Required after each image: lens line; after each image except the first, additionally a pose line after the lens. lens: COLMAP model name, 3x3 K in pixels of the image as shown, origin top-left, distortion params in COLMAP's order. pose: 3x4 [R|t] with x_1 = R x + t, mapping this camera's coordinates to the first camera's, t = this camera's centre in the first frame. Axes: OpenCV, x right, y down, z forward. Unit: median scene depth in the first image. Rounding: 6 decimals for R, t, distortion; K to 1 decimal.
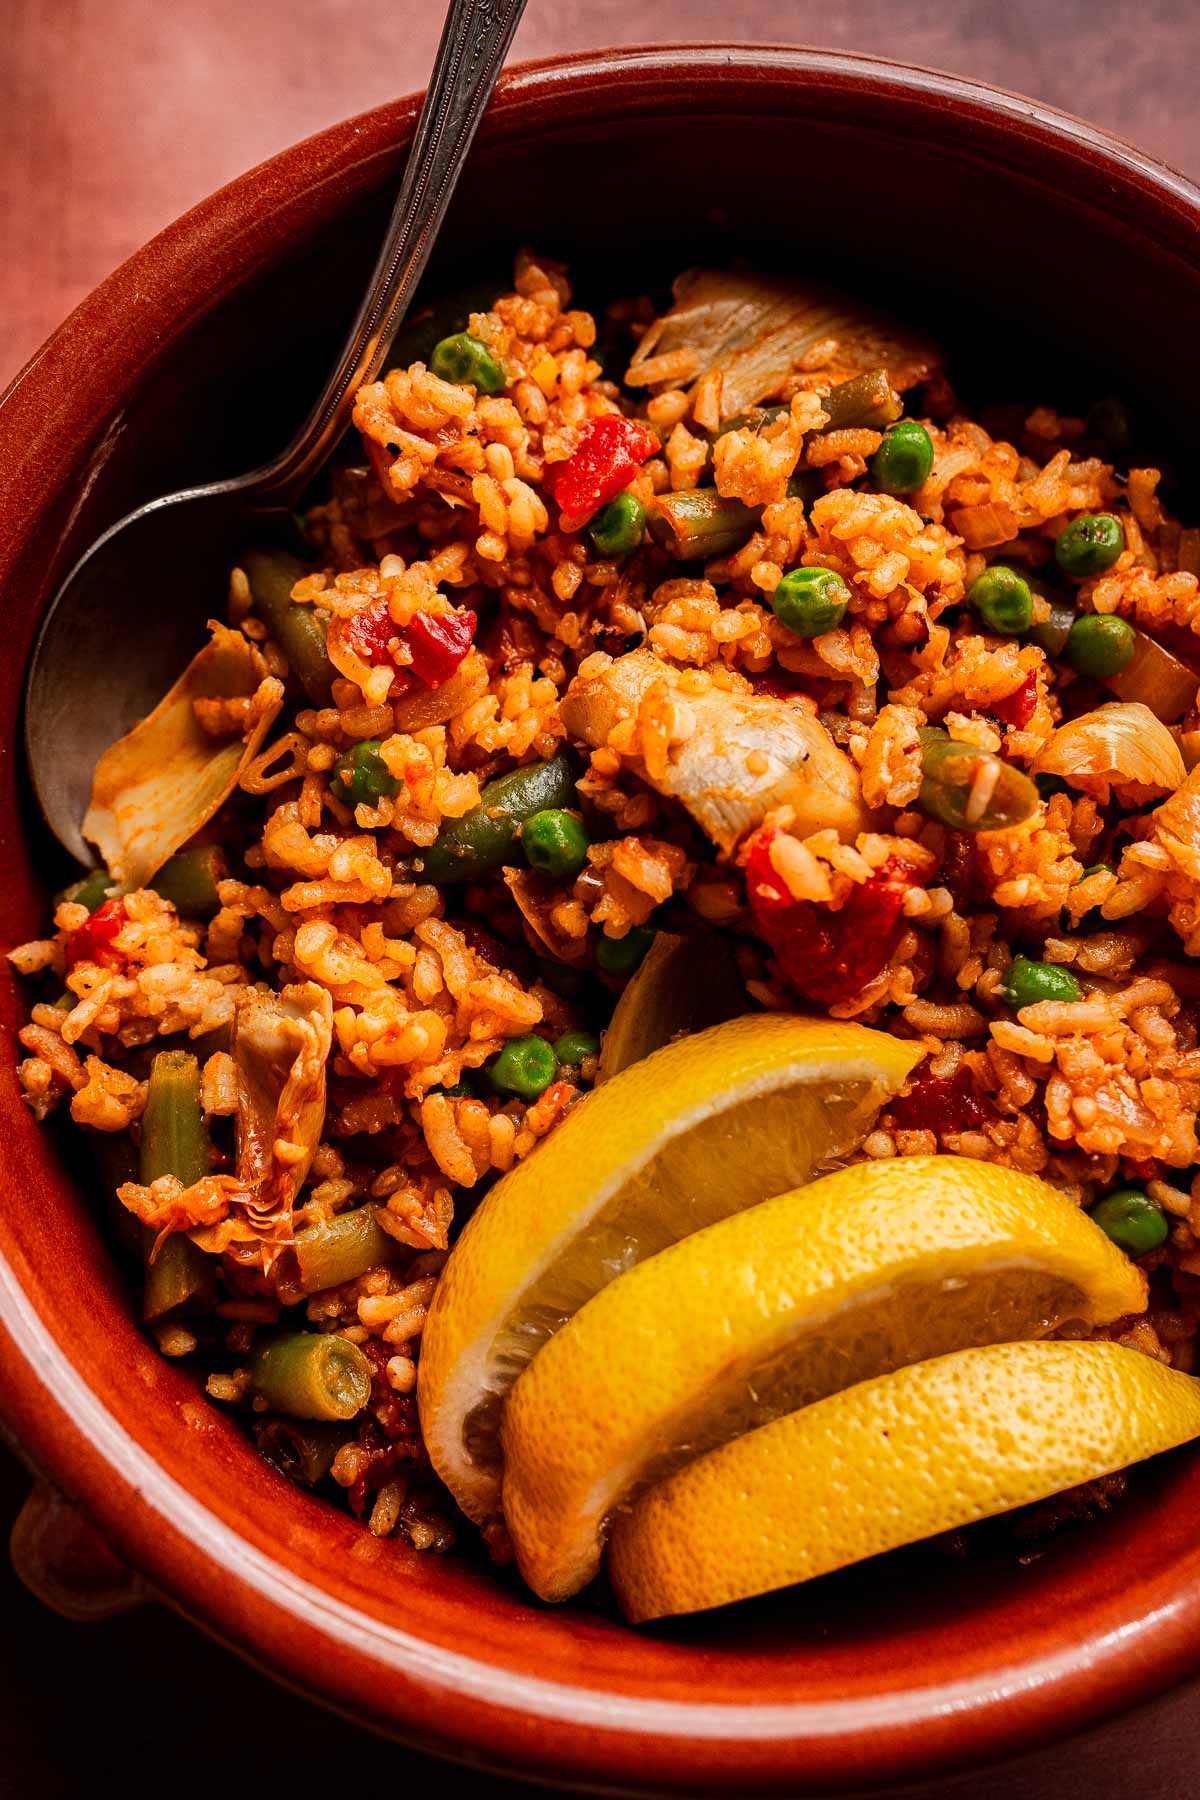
lens RADIAL K [[1666.2, 0, 610.3], [0, 1666.2, 891.3], [0, 0, 1]] dist [0.099558, -0.113854]
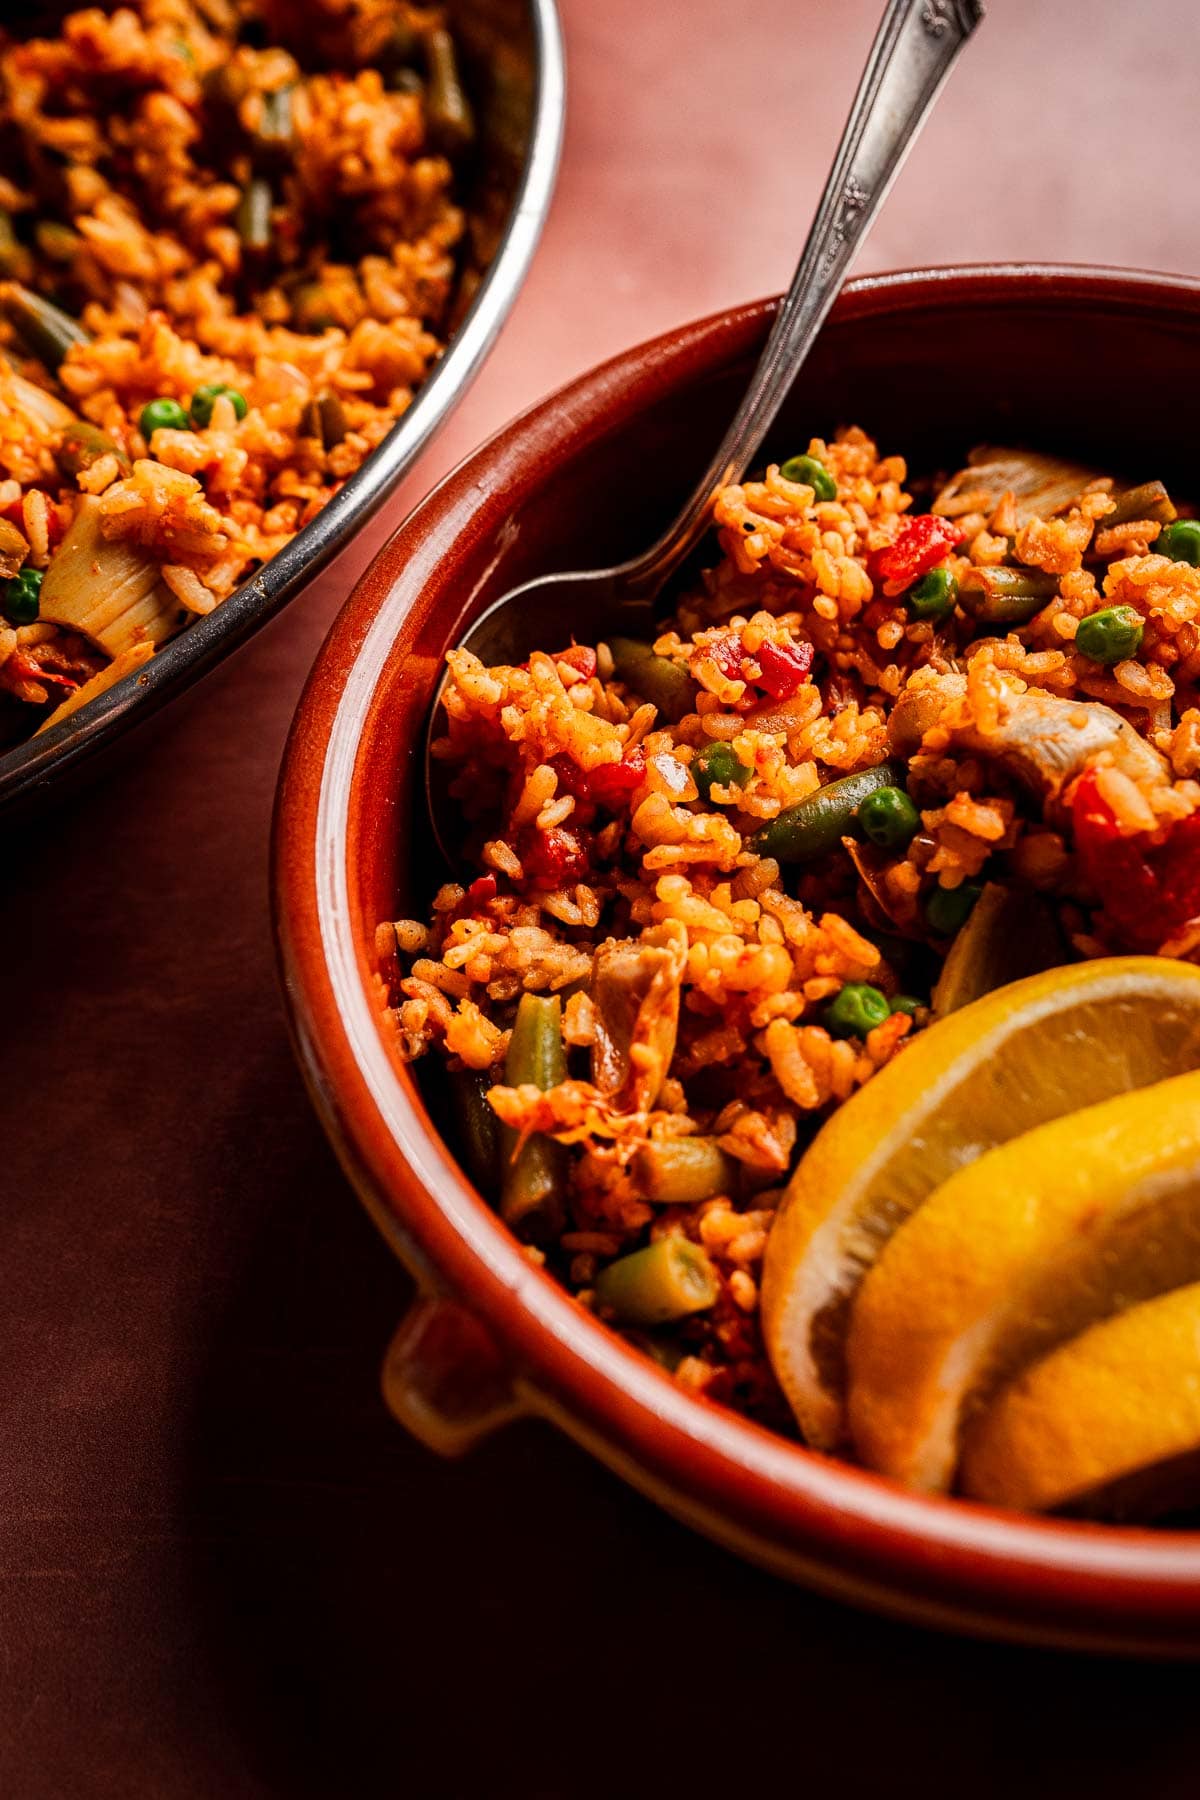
lens RADIAL K [[1666.2, 0, 610.3], [0, 1666.2, 891.3], [0, 0, 1]] dist [0.099558, -0.113854]
pose [[0.995374, 0.014434, -0.094982, -0.111178], [-0.048148, 0.930474, -0.363180, 0.431903], [0.083137, 0.366073, 0.926865, -0.035457]]
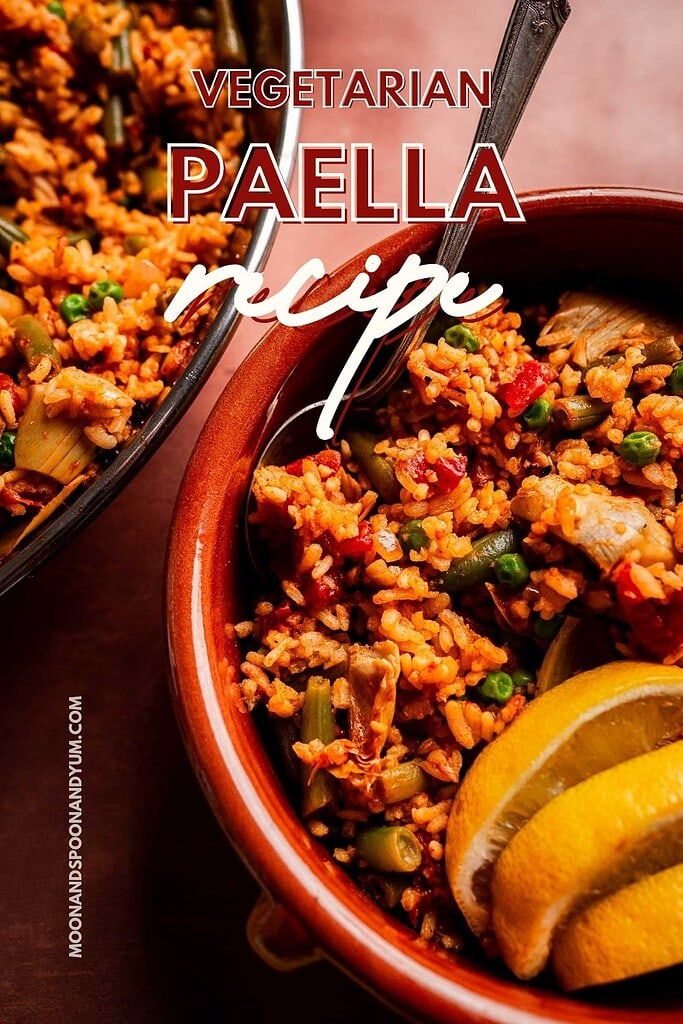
lens RADIAL K [[947.9, 0, 347.4], [0, 947.9, 507.1], [0, 0, 1]] dist [0.099558, -0.113854]
pose [[0.995031, -0.005569, -0.099414, -0.113381], [-0.008676, 0.989788, -0.142284, 0.057840], [0.099191, 0.142440, 0.984821, -0.131449]]
